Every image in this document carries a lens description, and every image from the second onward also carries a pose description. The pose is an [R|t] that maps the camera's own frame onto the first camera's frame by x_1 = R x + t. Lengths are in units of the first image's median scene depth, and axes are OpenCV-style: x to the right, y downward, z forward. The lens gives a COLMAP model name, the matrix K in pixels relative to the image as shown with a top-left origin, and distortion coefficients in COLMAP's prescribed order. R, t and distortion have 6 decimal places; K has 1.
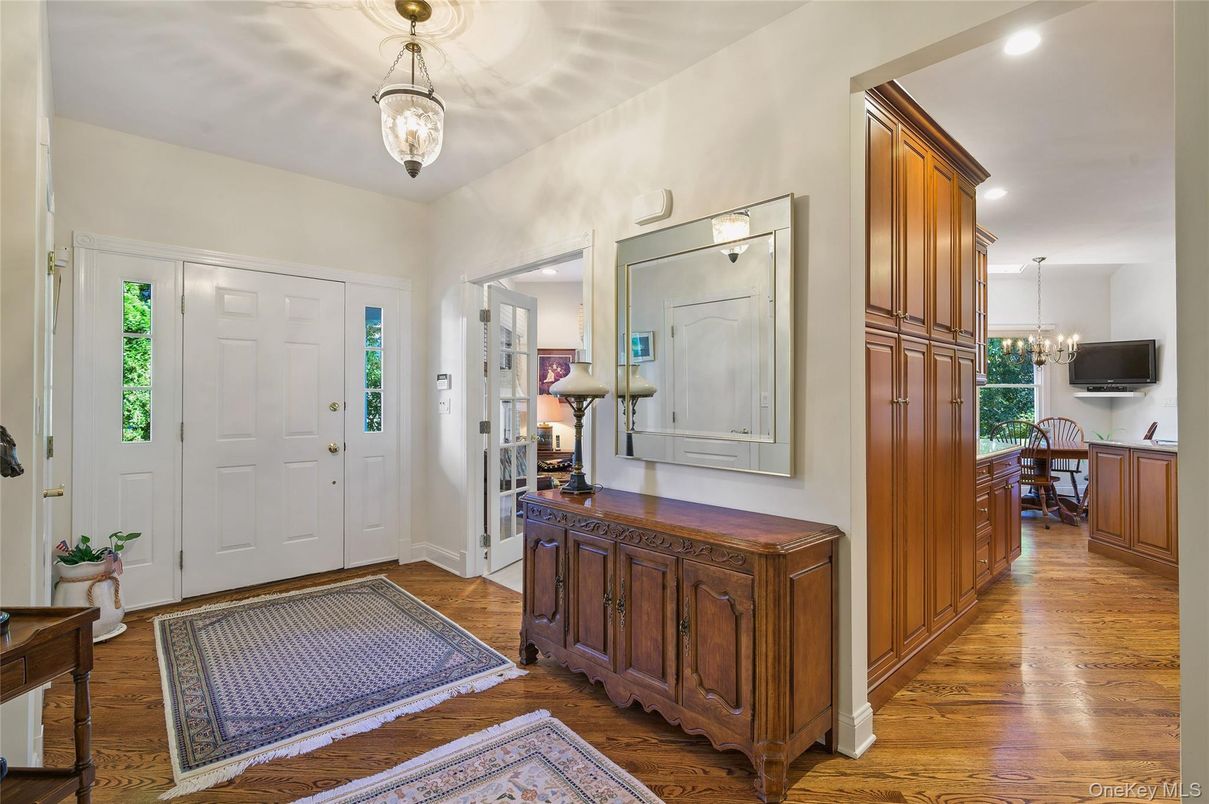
lens RADIAL K [[546.0, 0, 605.5], [0, 546.0, 395.7], [0, 0, 1]] dist [-0.002131, -0.000440]
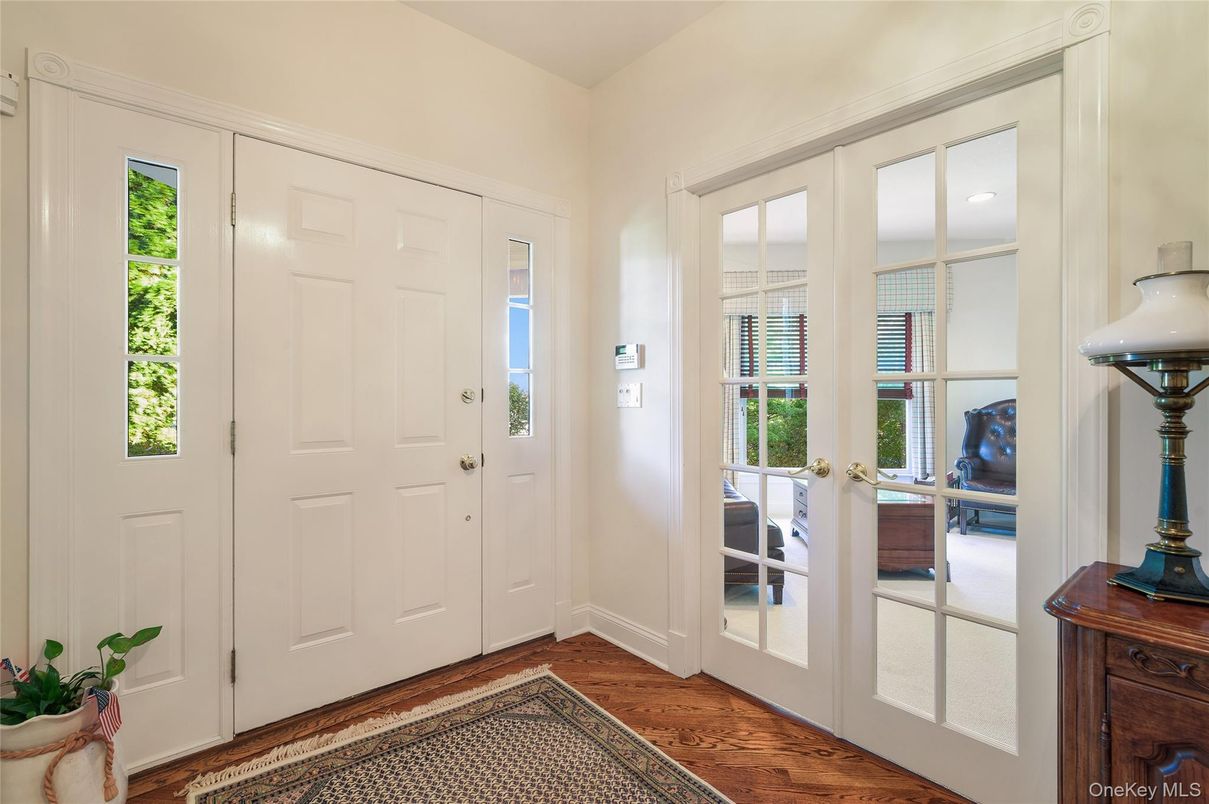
lens RADIAL K [[546.0, 0, 605.3], [0, 546.0, 408.4], [0, 0, 1]] dist [-0.002131, -0.000440]
pose [[0.998449, 0.004562, -0.055488, -0.365768], [-0.003366, 0.999760, 0.021639, 0.024479], [0.055574, -0.021419, 0.998225, 0.465009]]
